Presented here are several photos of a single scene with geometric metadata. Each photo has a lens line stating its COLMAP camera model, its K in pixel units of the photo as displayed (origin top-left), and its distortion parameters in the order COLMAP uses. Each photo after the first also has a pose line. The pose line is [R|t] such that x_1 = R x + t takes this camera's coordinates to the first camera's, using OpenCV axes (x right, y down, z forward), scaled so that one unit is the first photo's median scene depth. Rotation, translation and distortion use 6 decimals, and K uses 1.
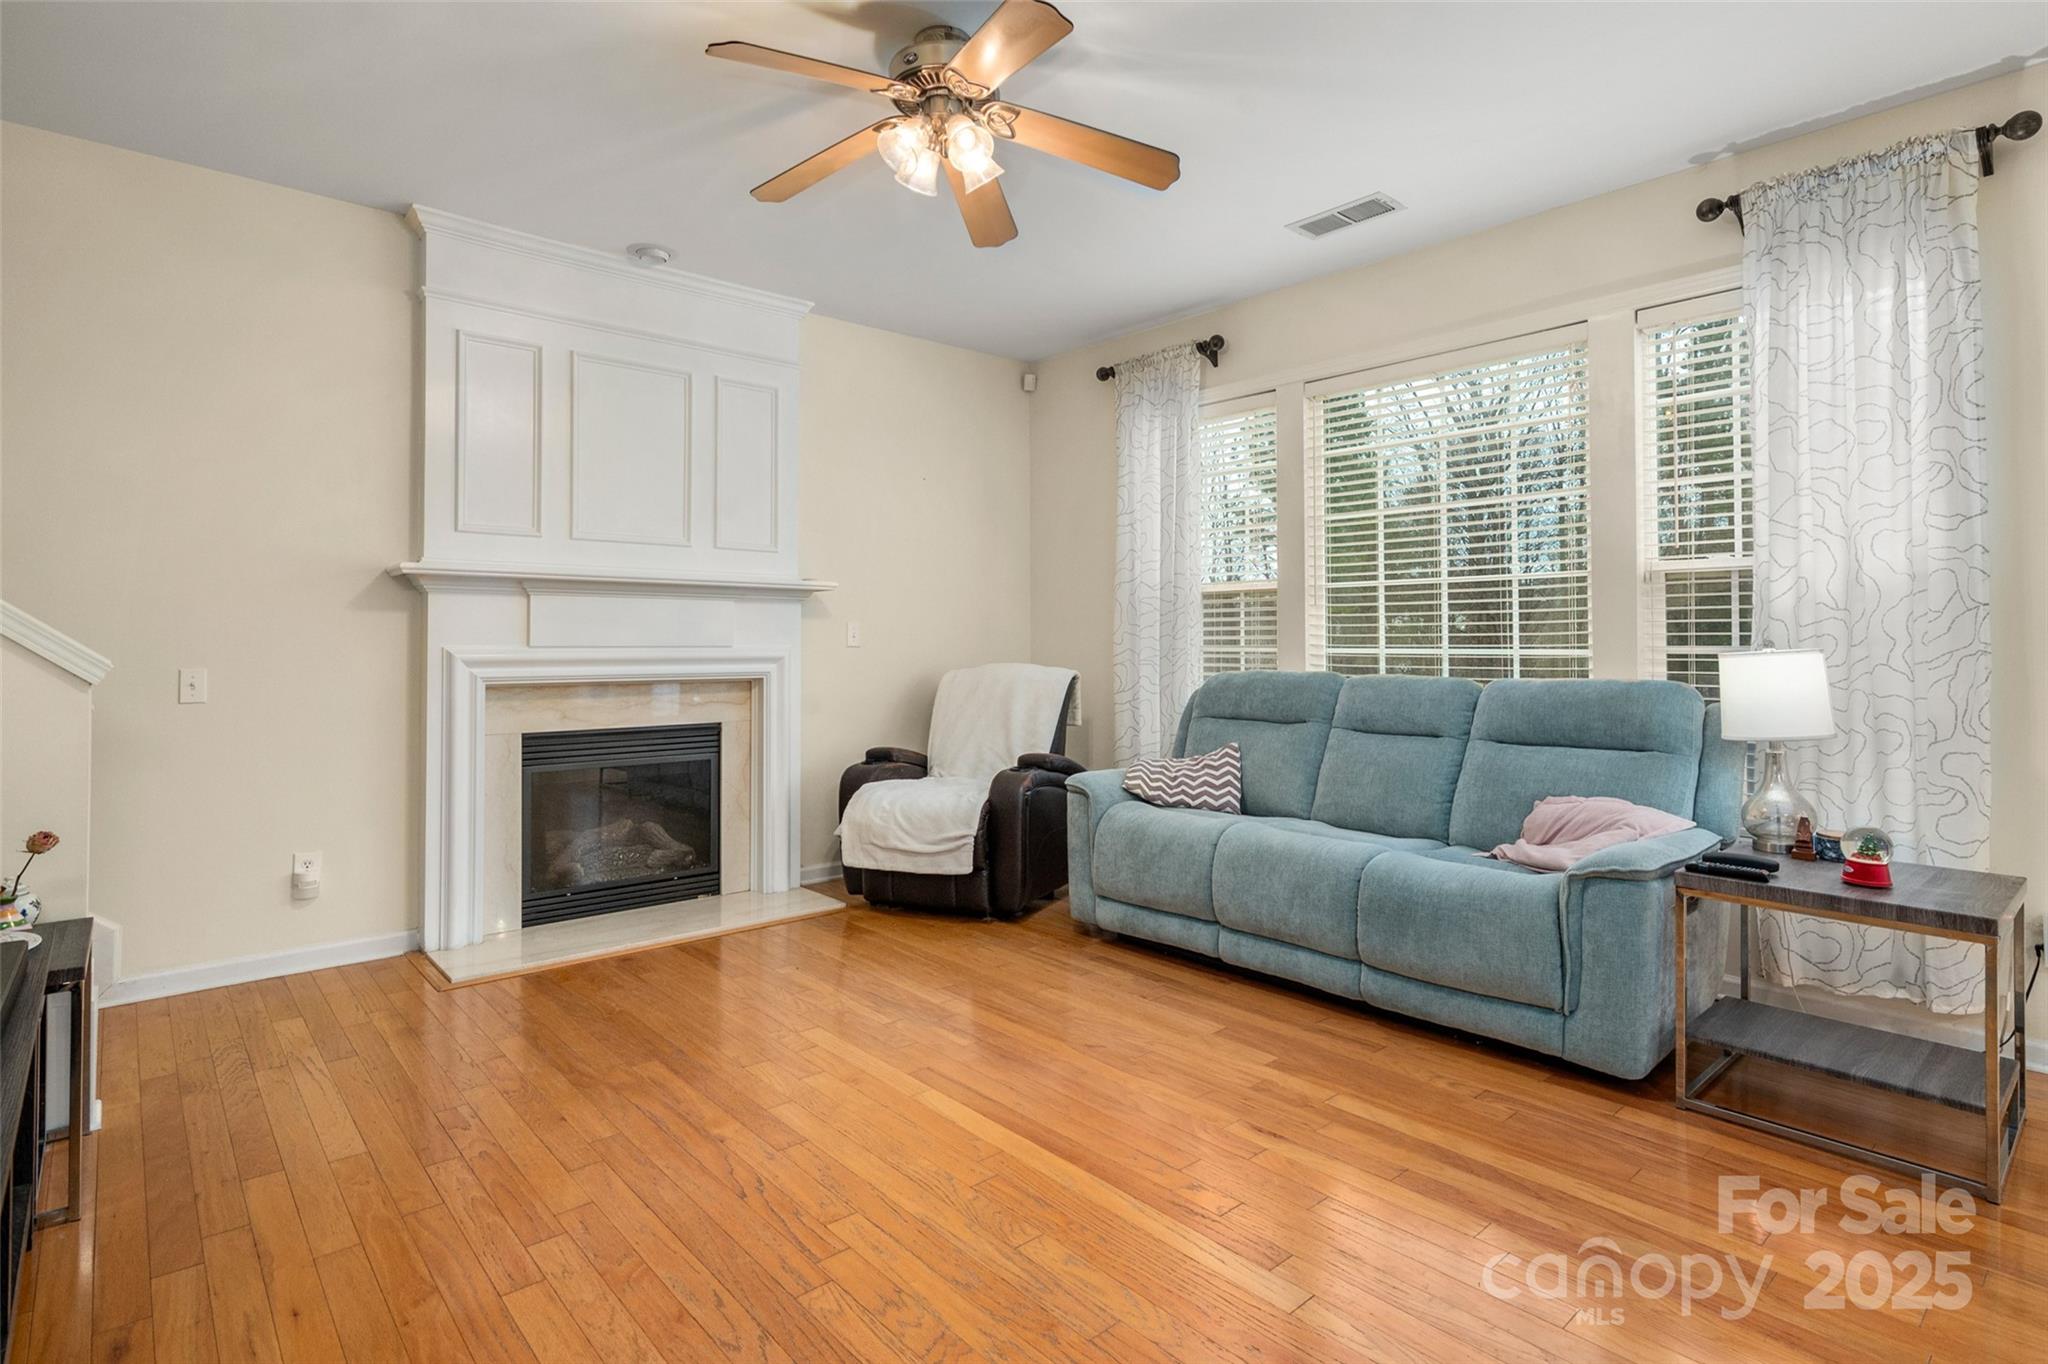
lens RADIAL K [[1032.7, 0, 1026.5], [0, 1032.7, 629.4], [0, 0, 1]] dist [-0.003295, -0.000337]
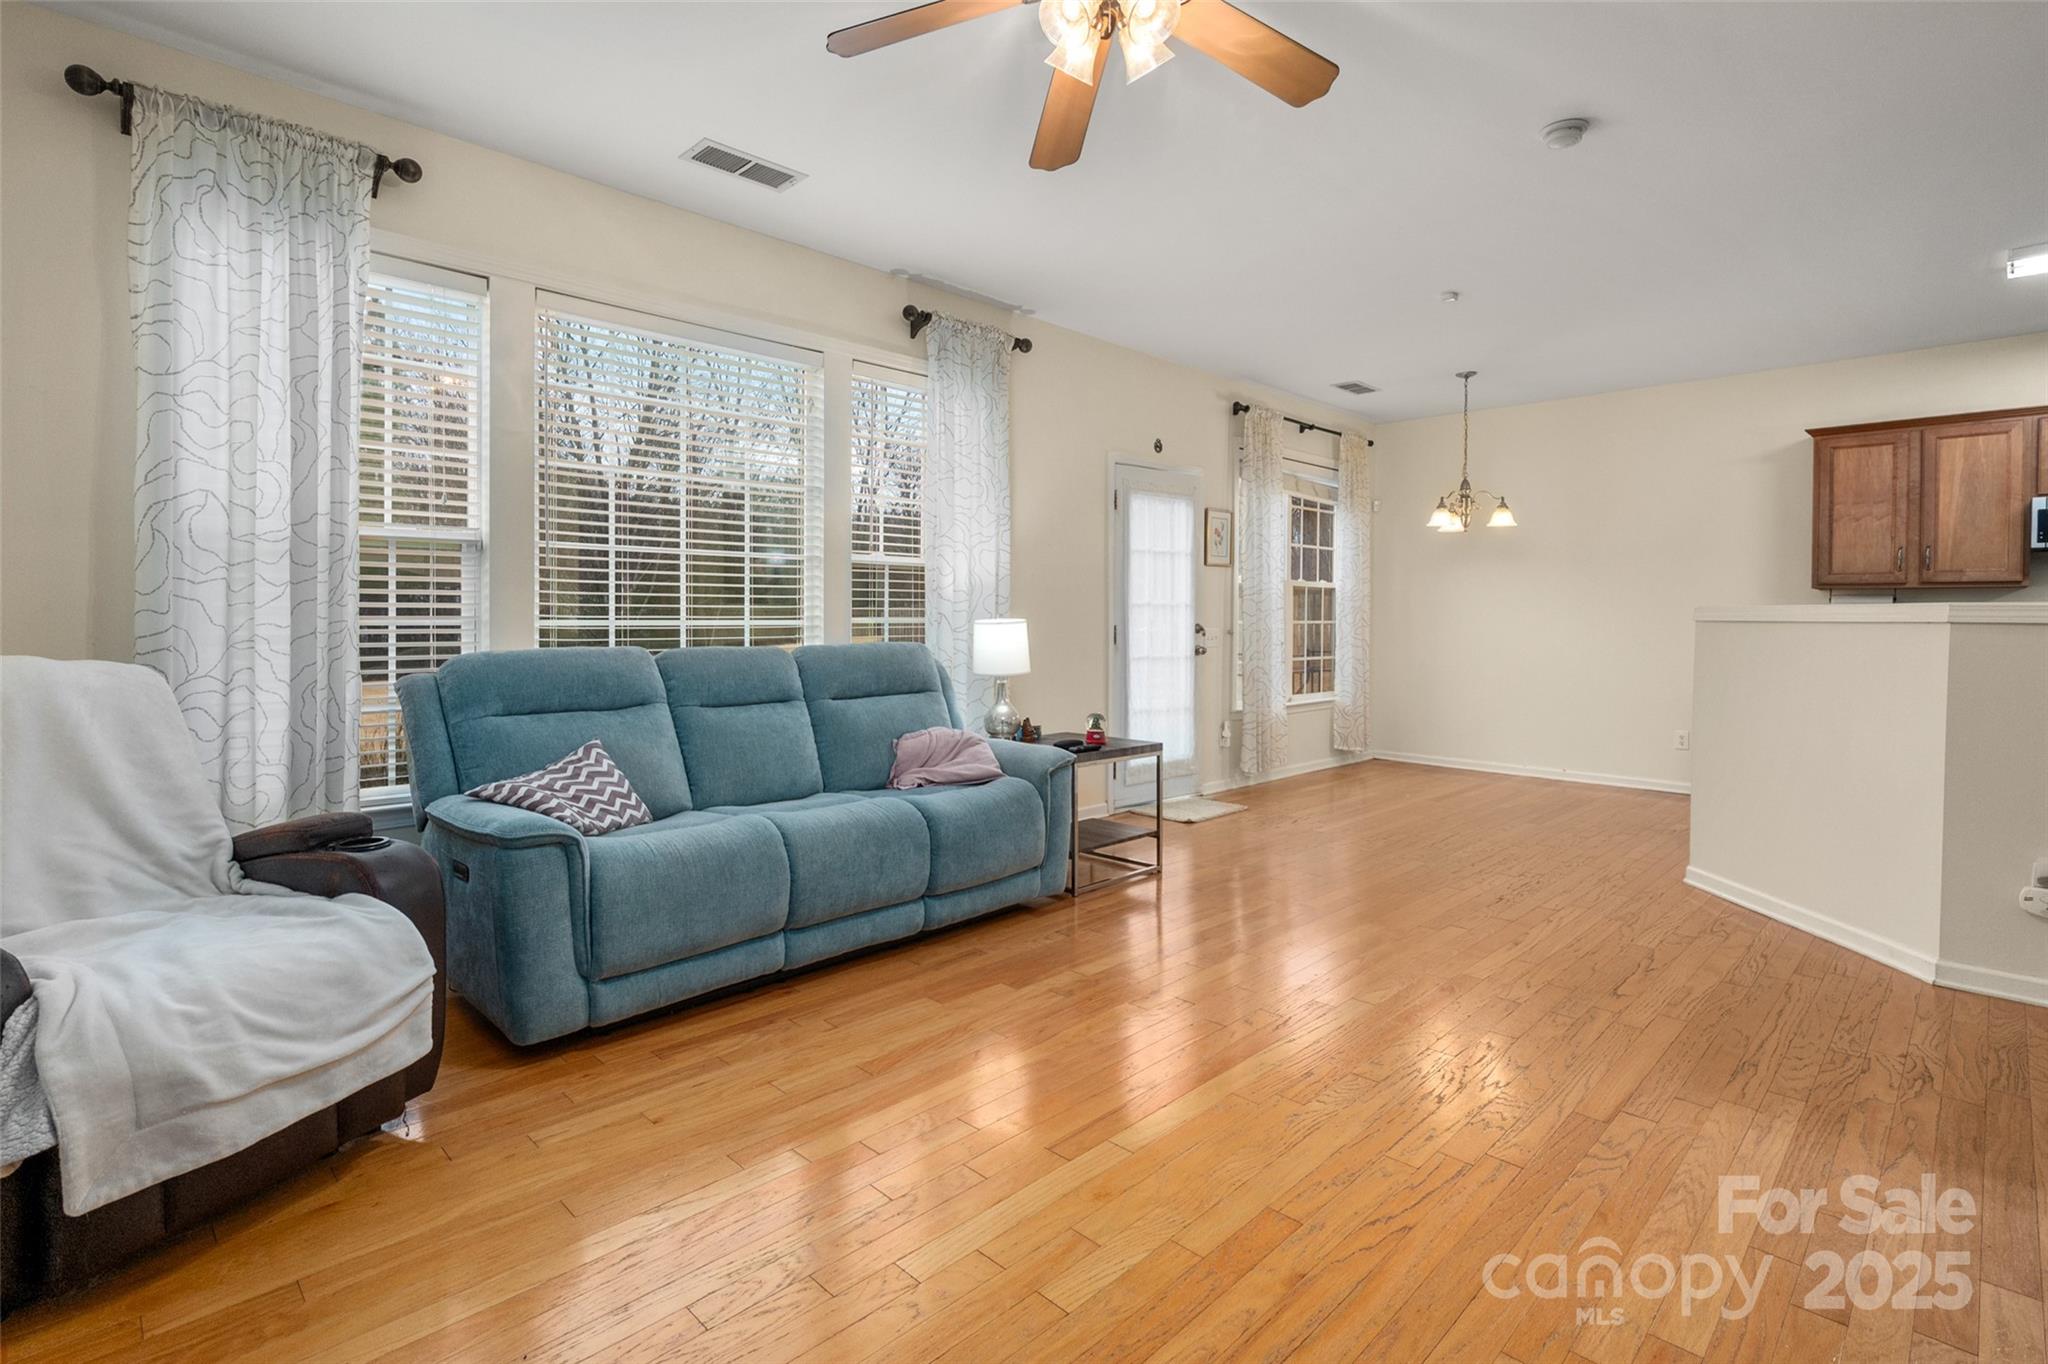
lens RADIAL K [[990.4, 0, 1032.1], [0, 990.4, 634.4], [0, 0, 1]] dist [0.002240, 0.000085]
pose [[-0.069694, -0.018436, 0.997398, -0.611516], [-0.017906, 0.999691, 0.017227, 0.010466], [-0.997408, -0.016658, -0.070003, 0.770421]]
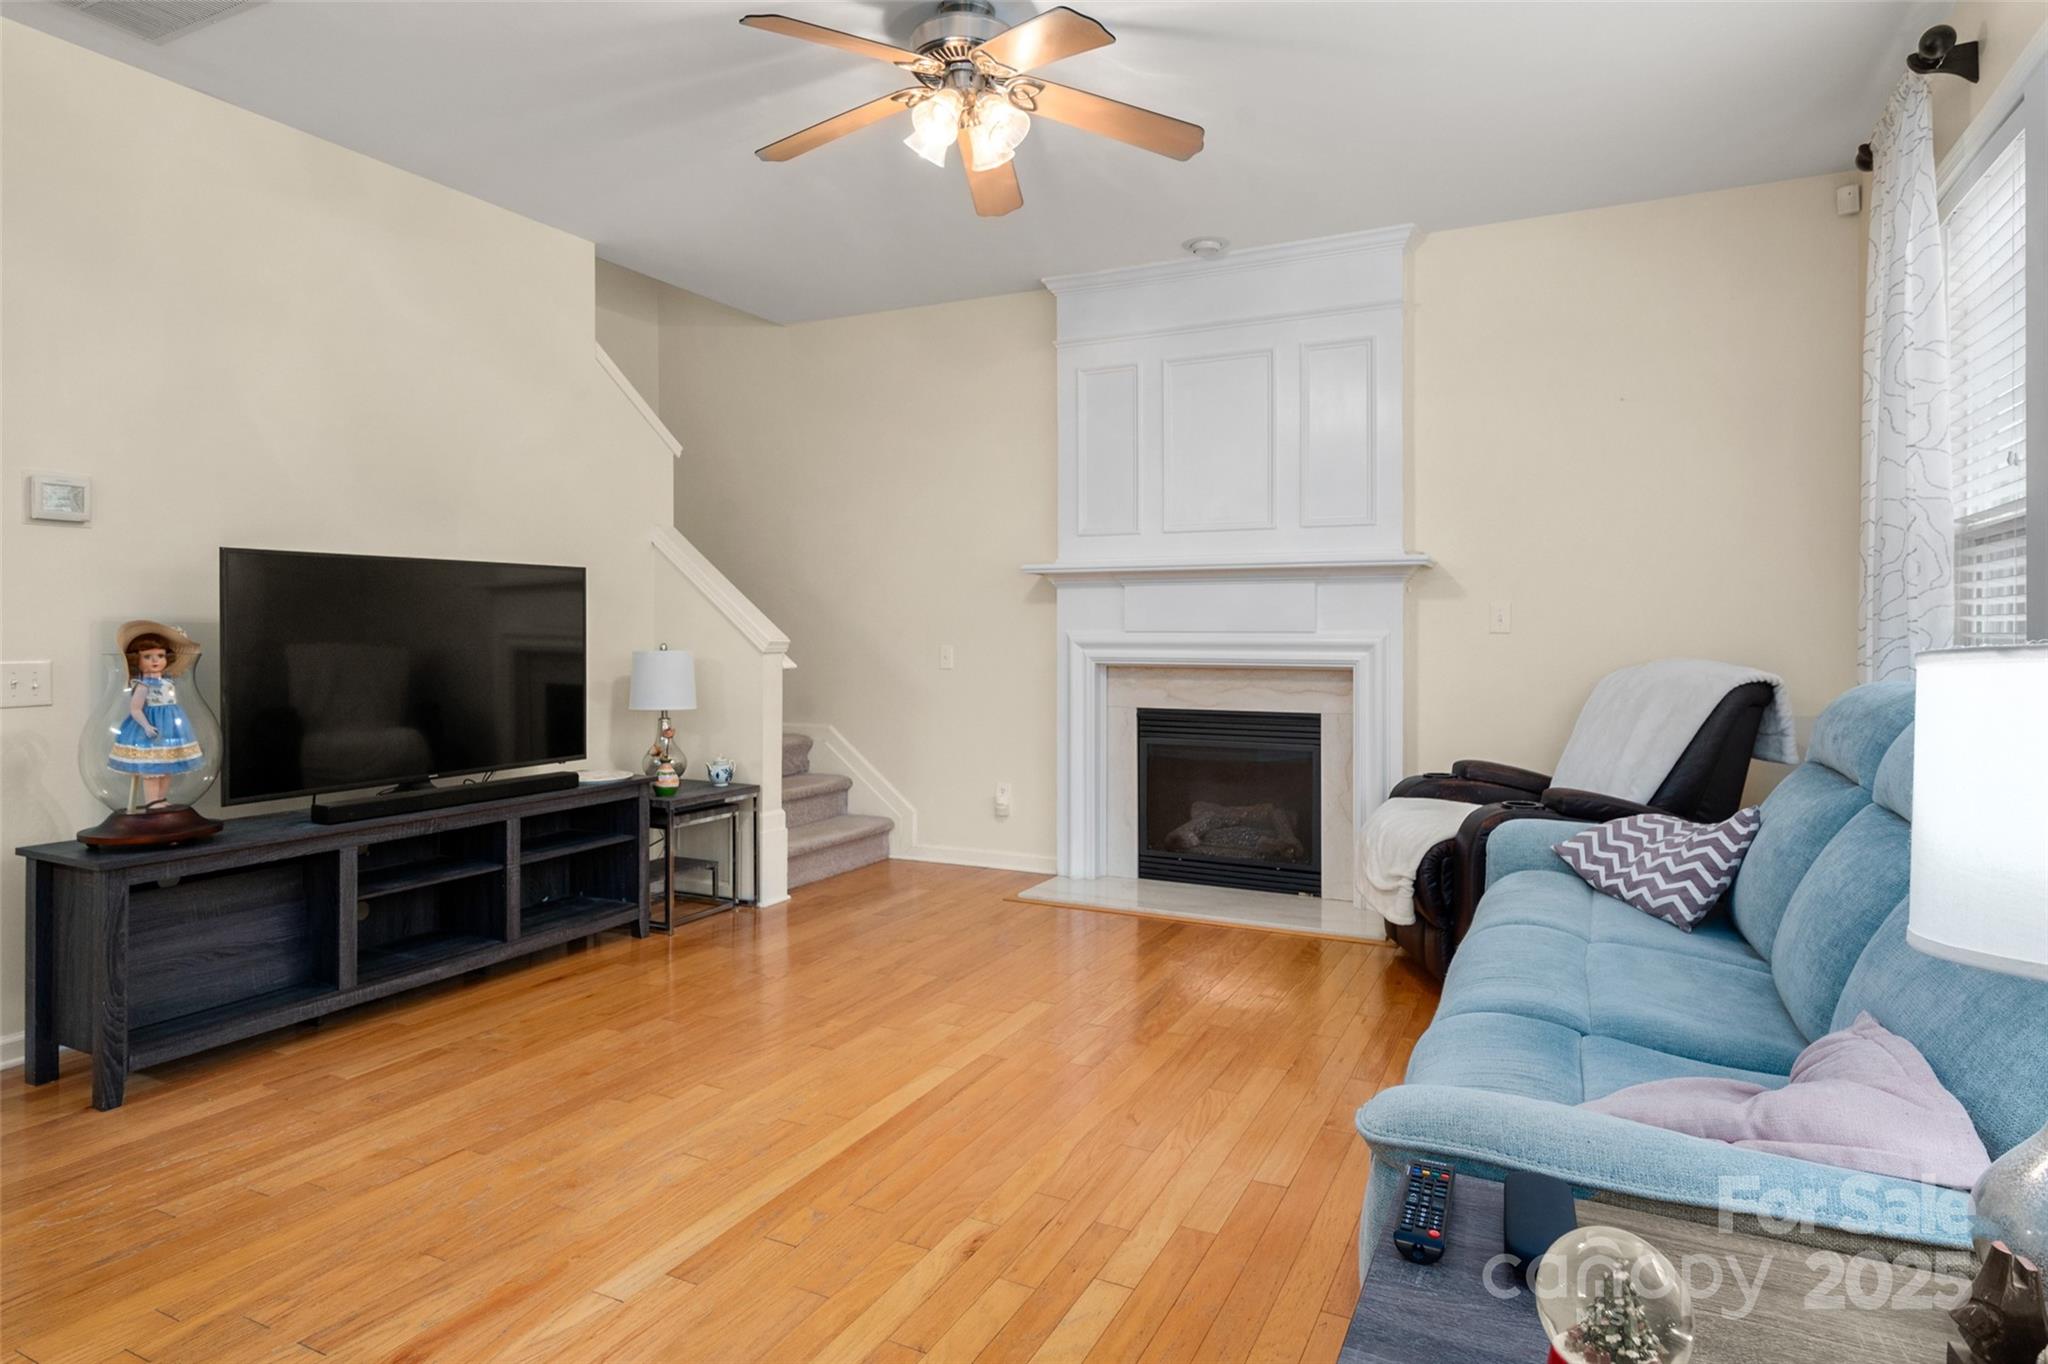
lens RADIAL K [[1122.5, 0, 1033.3], [0, 1122.5, 635.7], [0, 0, 1]] dist [-0.000840, -0.000030]
pose [[0.377668, 0.004613, -0.925929, 0.650056], [0.012608, 0.999869, 0.010124, 0.007573], [0.925855, -0.015498, 0.377561, 0.451103]]
